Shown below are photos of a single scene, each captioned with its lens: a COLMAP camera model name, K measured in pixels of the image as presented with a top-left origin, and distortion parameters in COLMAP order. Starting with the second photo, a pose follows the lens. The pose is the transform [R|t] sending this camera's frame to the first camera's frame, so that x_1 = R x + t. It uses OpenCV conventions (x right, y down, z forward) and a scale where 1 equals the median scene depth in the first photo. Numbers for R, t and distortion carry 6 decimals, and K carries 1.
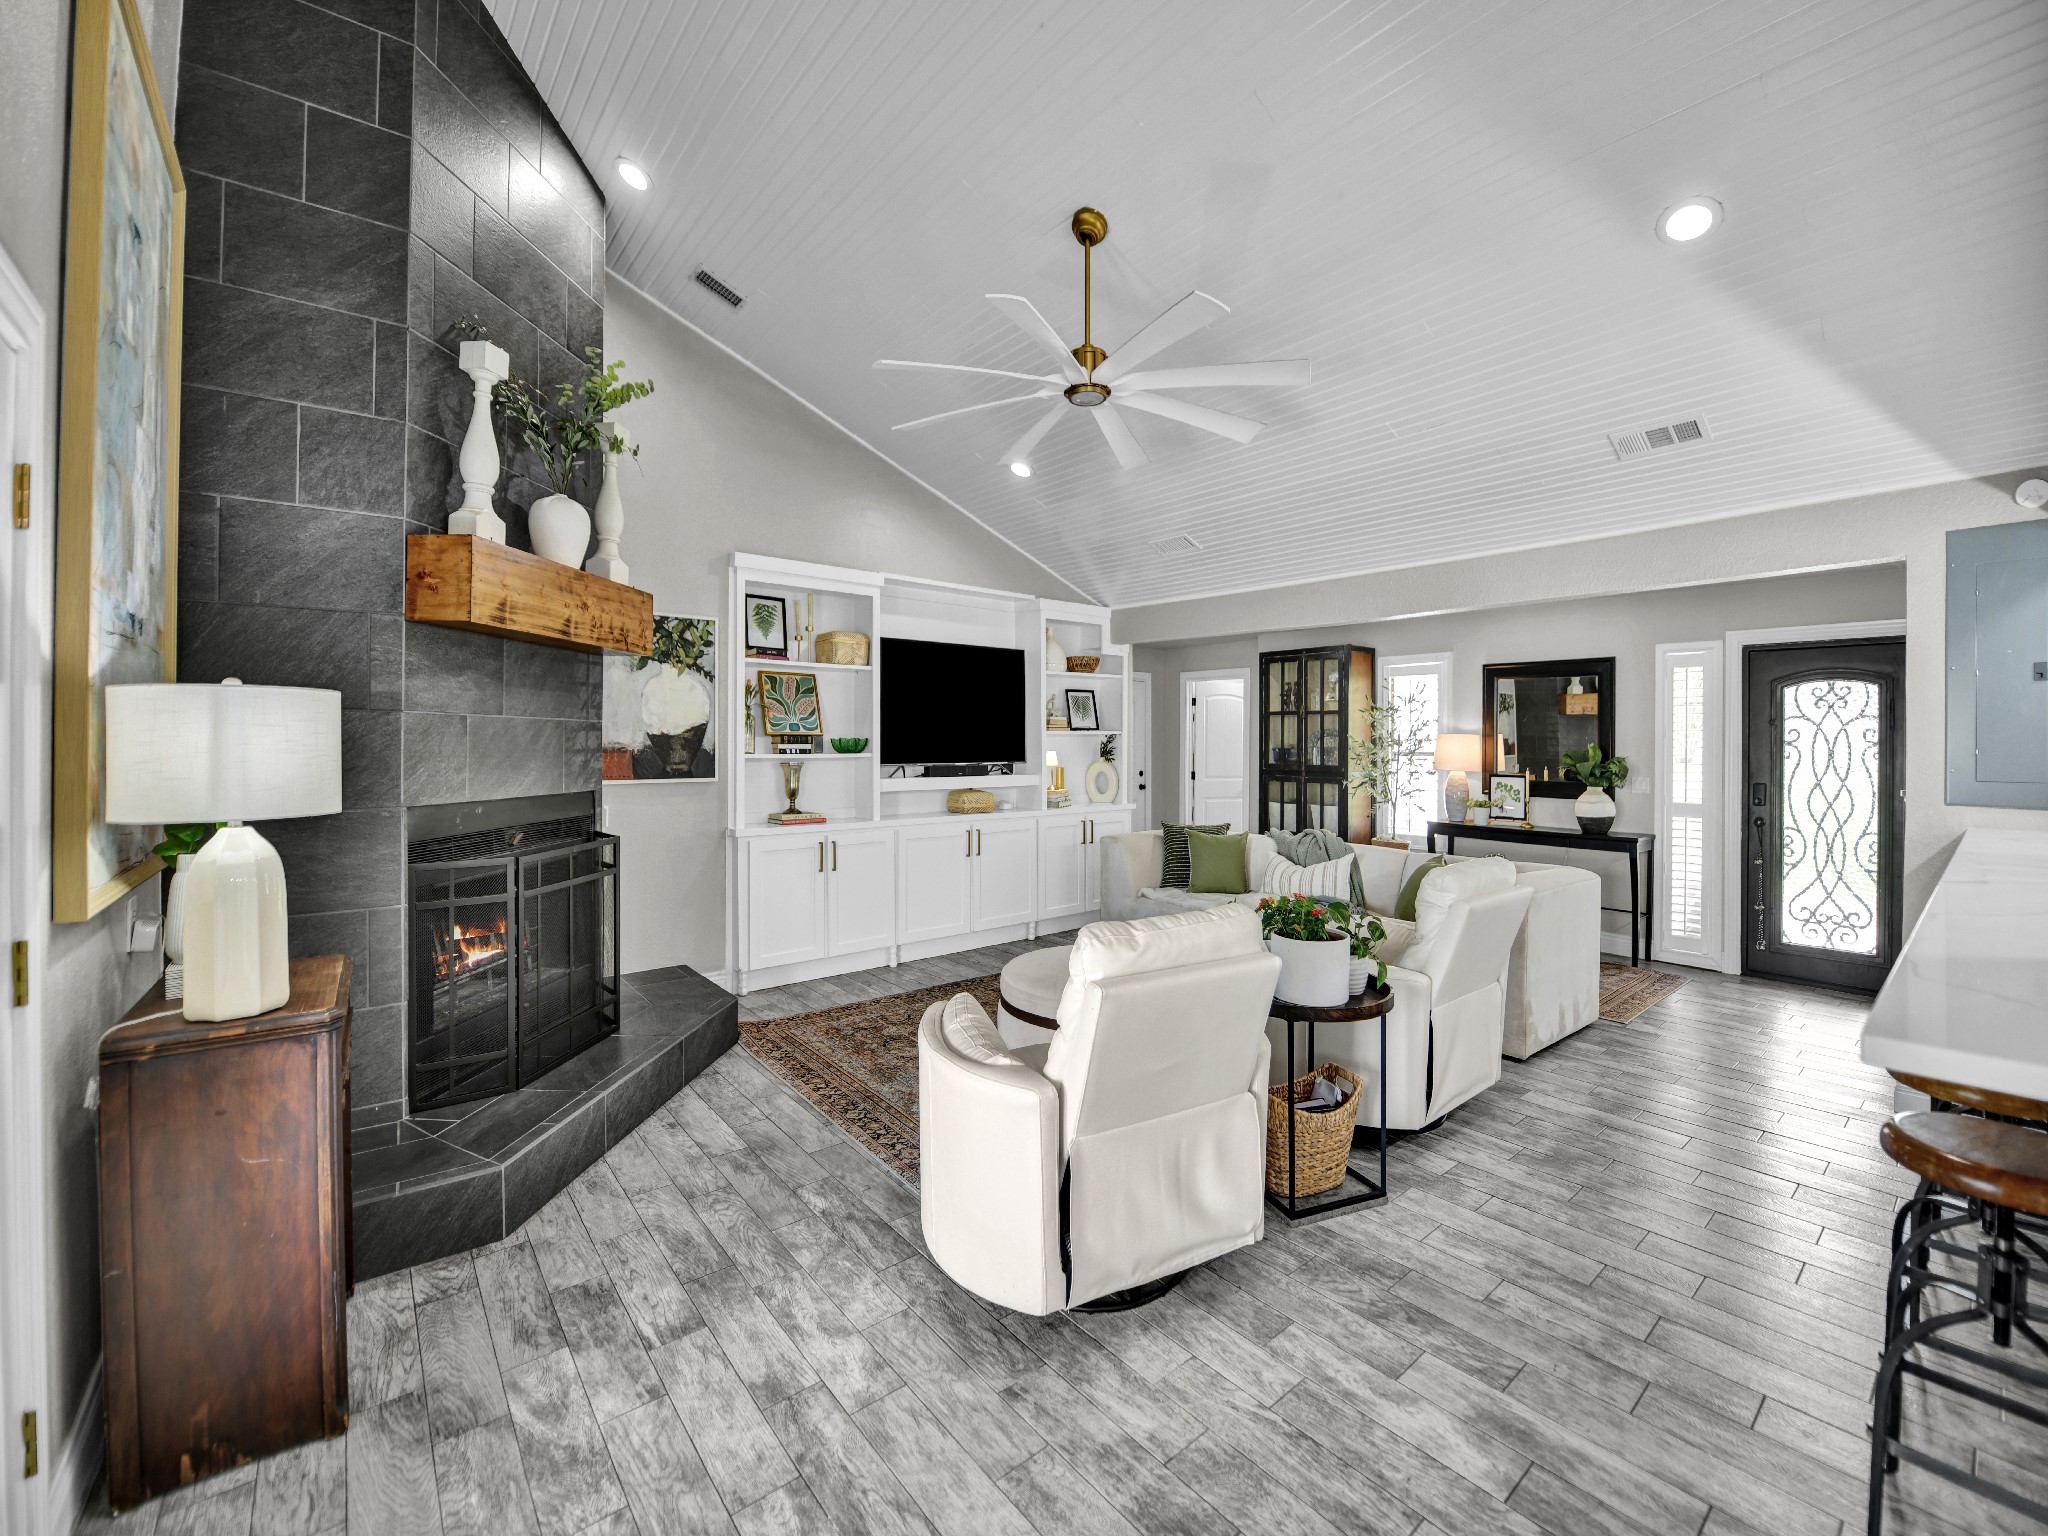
lens RADIAL K [[862.5, 0, 1025.5], [0, 862.5, 751.4], [0, 0, 1]] dist [-0.003112, -0.000108]
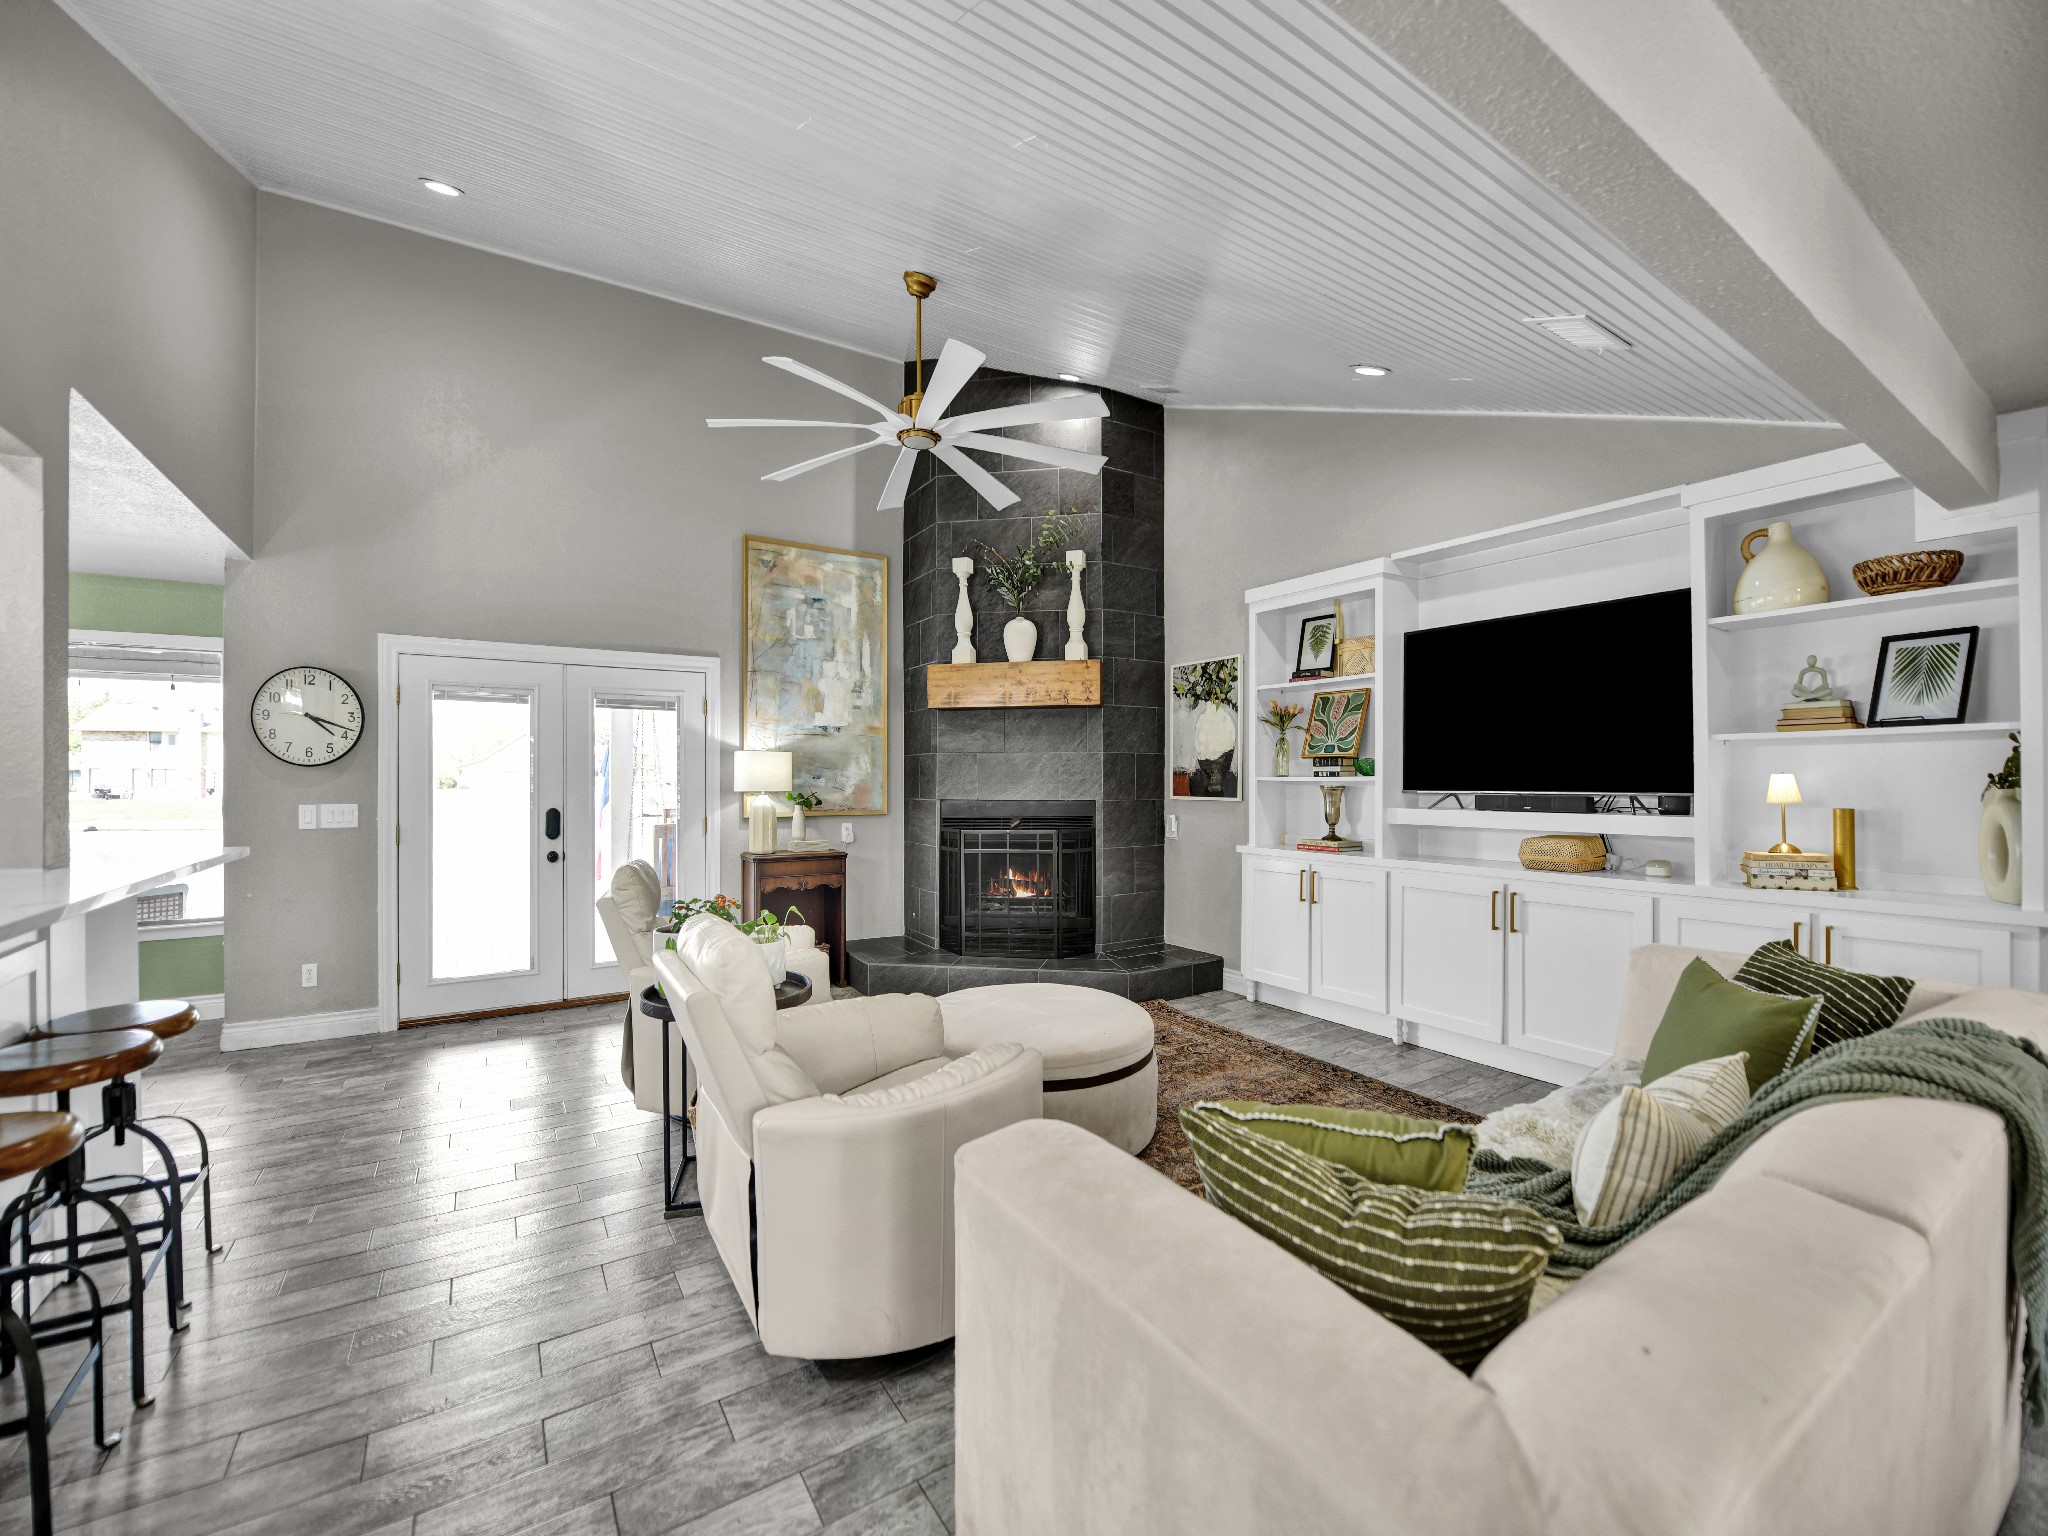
lens RADIAL K [[826.2, 0, 1025.3], [0, 826.2, 780.3], [0, 0, 1]] dist [-0.001022, 0.000064]
pose [[-0.108975, 0.003559, -0.994038, 0.675609], [-0.005634, 0.999975, 0.004198, 0.004738], [0.994029, 0.006058, -0.108952, 0.775263]]
